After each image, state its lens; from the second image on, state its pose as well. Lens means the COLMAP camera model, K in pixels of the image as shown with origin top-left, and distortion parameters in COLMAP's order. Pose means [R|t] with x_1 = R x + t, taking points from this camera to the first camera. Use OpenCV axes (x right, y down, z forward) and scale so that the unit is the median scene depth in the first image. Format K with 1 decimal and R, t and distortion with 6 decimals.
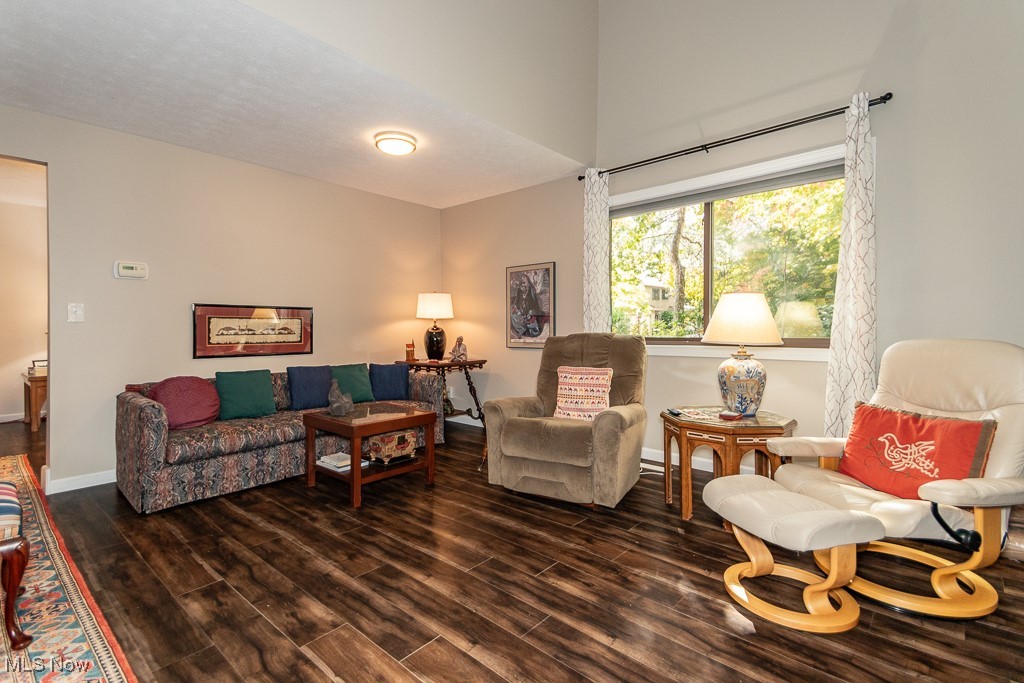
lens RADIAL K [[478.8, 0, 511.3], [0, 478.8, 334.9], [0, 0, 1]] dist [0.057006, -0.019574]
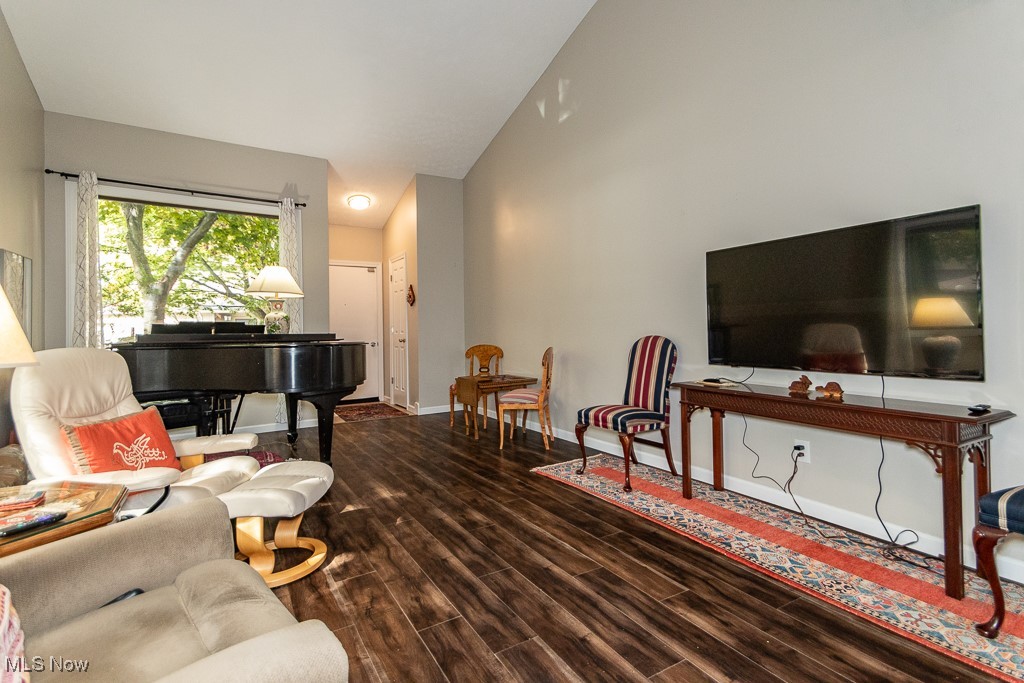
lens RADIAL K [[478.8, 0, 511.3], [0, 478.8, 334.9], [0, 0, 1]] dist [0.057006, -0.019574]
pose [[-0.954808, 0.017784, 0.296692, -0.324068], [0.025185, 0.999459, 0.021141, -0.020220], [-0.296156, 0.027658, -0.954739, 1.916616]]
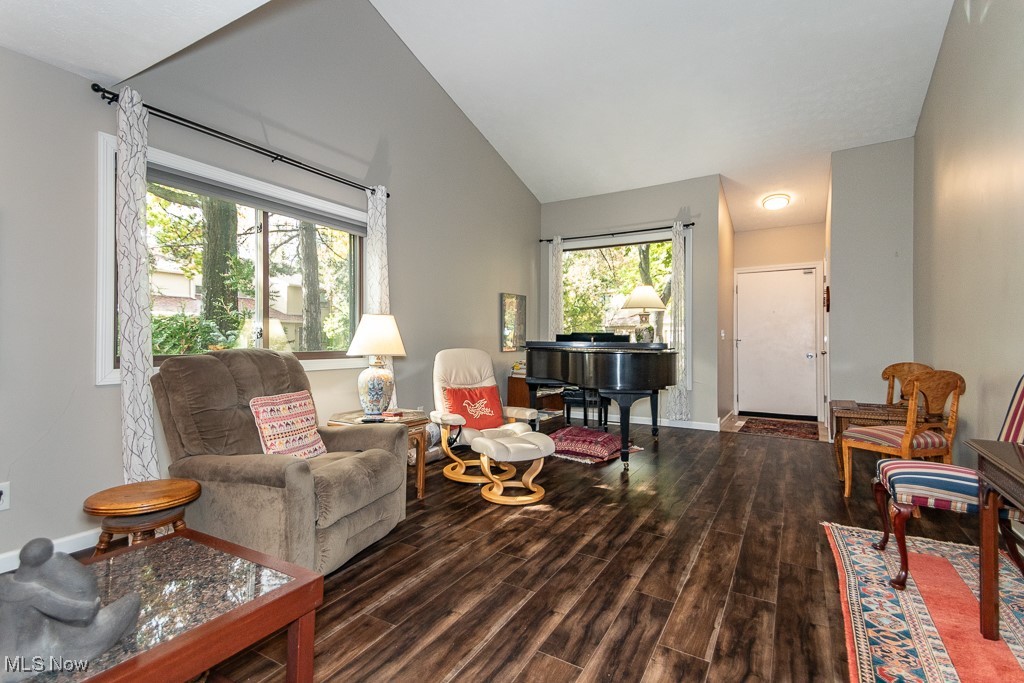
lens RADIAL K [[480.9, 0, 491.7], [0, 480.9, 339.5], [0, 0, 1]] dist [0.052590, -0.021656]
pose [[-0.172987, 0.005210, 0.984910, -1.147837], [0.013835, 0.999900, -0.002859, -0.023442], [-0.984827, 0.013132, -0.173041, 1.365115]]
